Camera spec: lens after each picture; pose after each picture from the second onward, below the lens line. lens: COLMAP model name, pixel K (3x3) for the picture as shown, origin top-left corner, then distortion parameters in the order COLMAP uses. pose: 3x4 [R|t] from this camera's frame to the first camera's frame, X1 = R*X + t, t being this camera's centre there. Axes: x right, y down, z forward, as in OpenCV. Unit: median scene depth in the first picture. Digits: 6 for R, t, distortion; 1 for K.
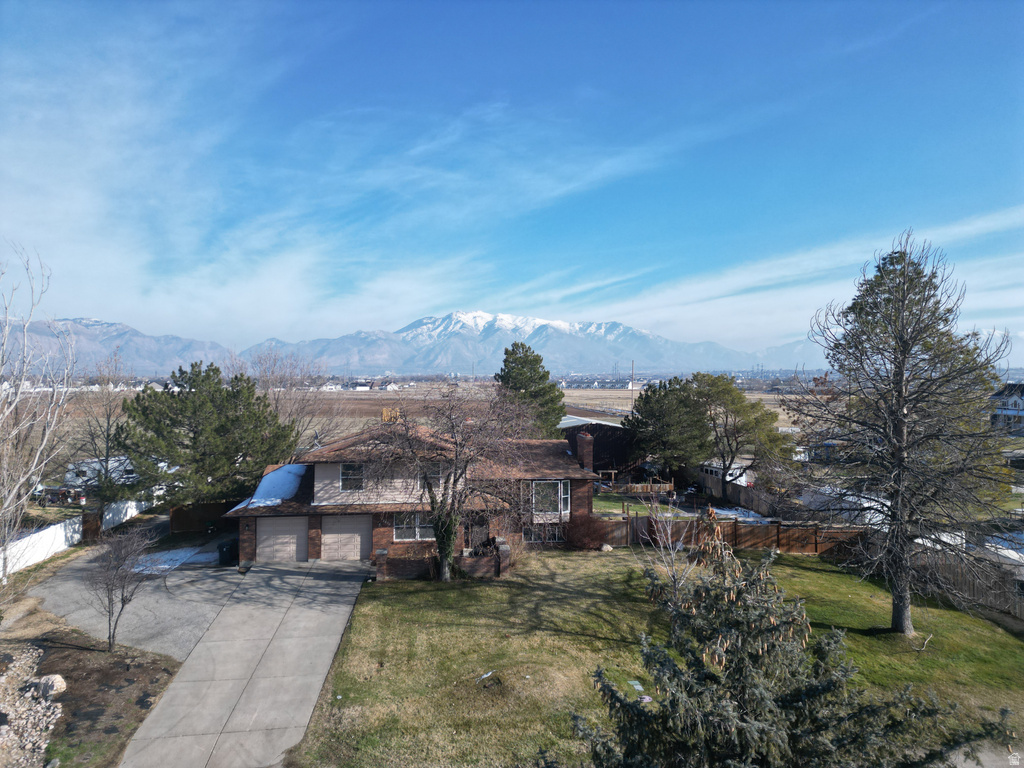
lens RADIAL K [[723.6, 0, 512.0], [0, 723.6, 384.0], [0, 0, 1]] dist [0.031711, -0.000894]
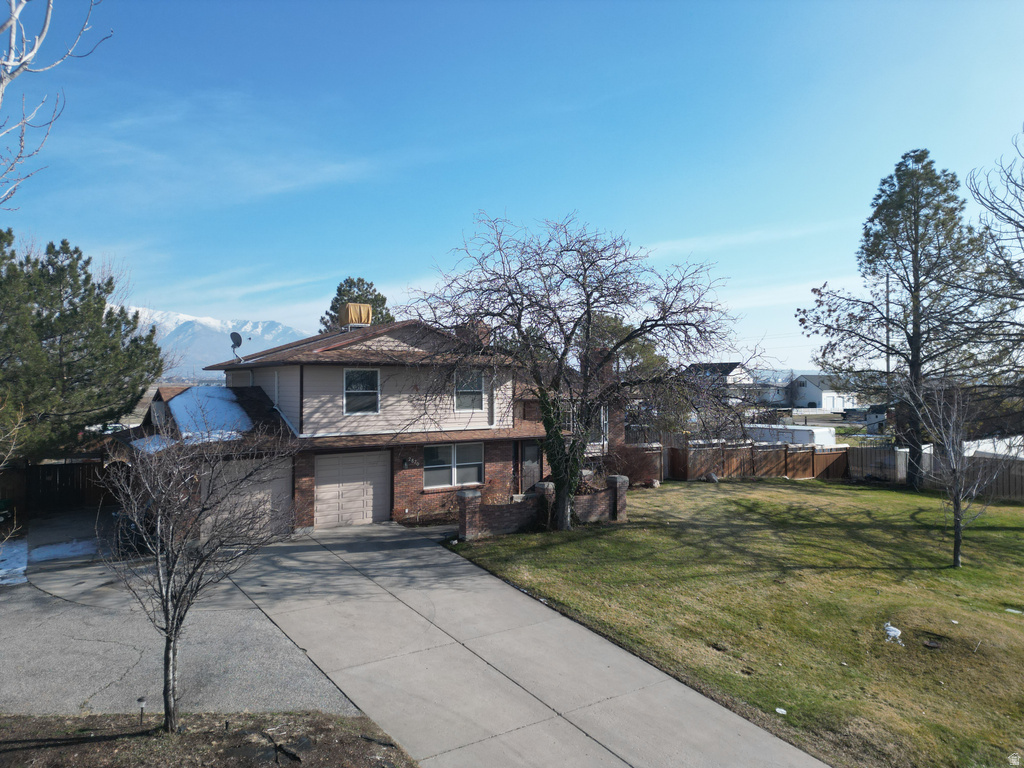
lens RADIAL K [[704.0, 0, 512.0], [0, 704.0, 384.0], [0, 0, 1]] dist [0.002078, -0.004924]
pose [[0.872366, 0.005302, 0.488825, -0.402626], [0.002447, 0.999881, -0.015211, 0.131428], [-0.488848, 0.014465, 0.872249, 0.407689]]
